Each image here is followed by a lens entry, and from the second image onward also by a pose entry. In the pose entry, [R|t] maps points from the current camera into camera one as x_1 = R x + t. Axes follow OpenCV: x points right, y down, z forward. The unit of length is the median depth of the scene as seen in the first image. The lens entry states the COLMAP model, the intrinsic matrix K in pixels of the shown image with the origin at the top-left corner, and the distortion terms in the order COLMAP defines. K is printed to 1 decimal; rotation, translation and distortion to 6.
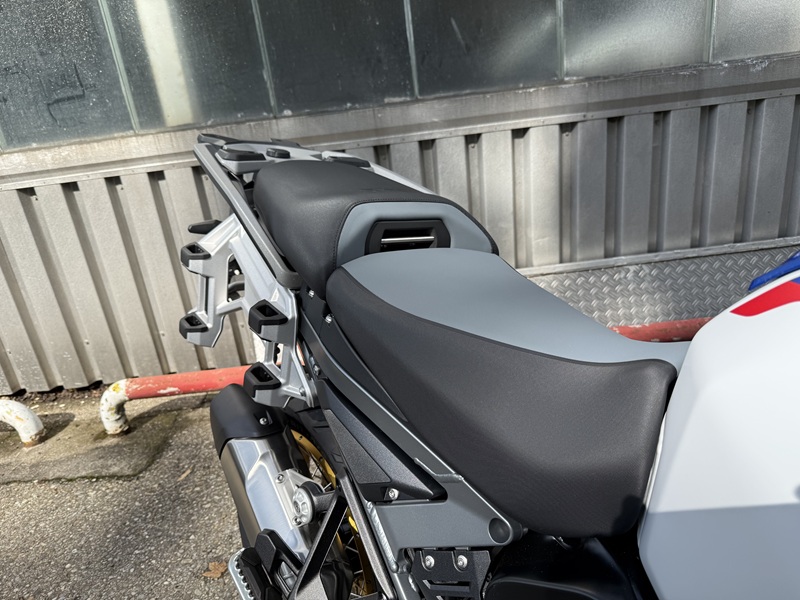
lens RADIAL K [[580.9, 0, 400.0], [0, 580.9, 300.0], [0, 0, 1]] dist [0.044720, -0.062612]
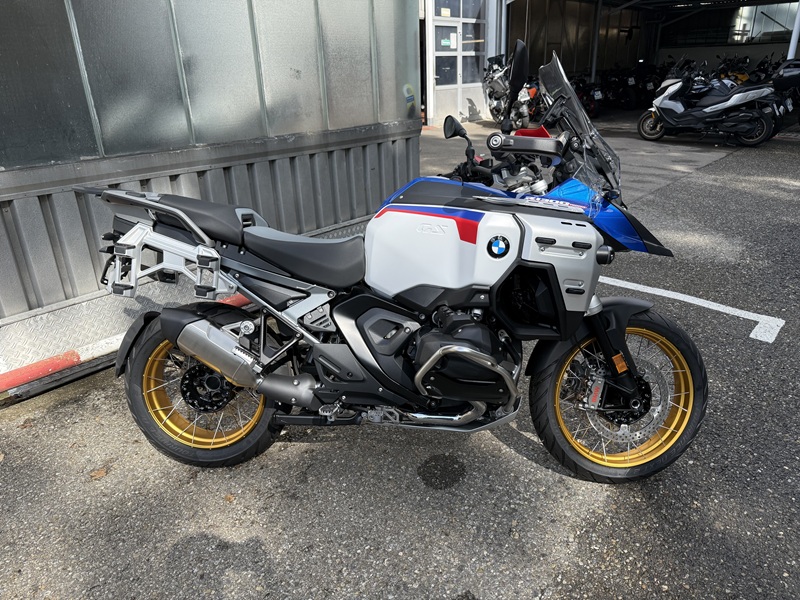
lens RADIAL K [[556.4, 0, 400.0], [0, 556.4, 300.0], [0, 0, 1]] dist [-0.005285, -0.002085]
pose [[0.672222, -0.190193, 0.715503, -0.524746], [0.225828, 0.973057, 0.046488, 0.101538], [-0.705067, 0.130330, 0.697061, -0.429047]]
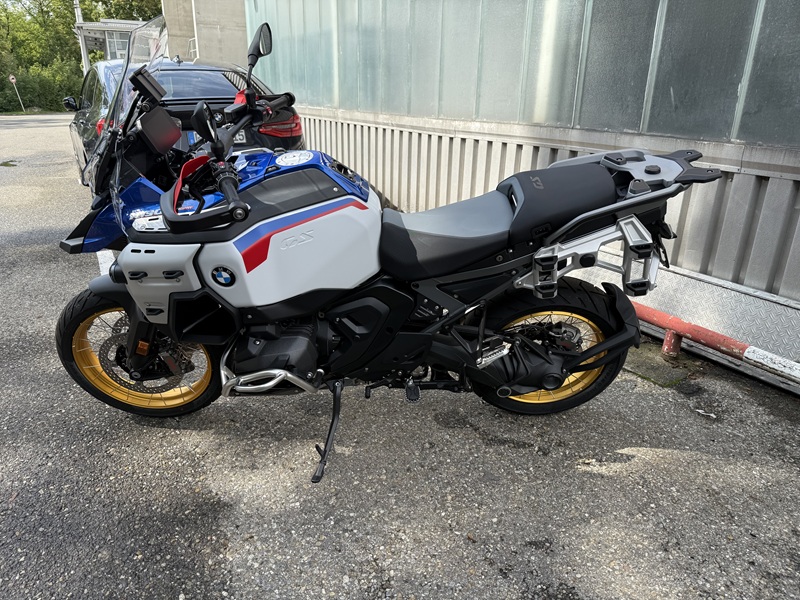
lens RADIAL K [[580.9, 0, 400.0], [0, 580.9, 300.0], [0, 0, 1]] dist [0.044720, -0.062612]
pose [[0.487409, 0.410945, -0.770426, 1.095026], [-0.393431, 0.891046, 0.226380, -0.046207], [0.779515, 0.192770, 0.595983, -0.349501]]
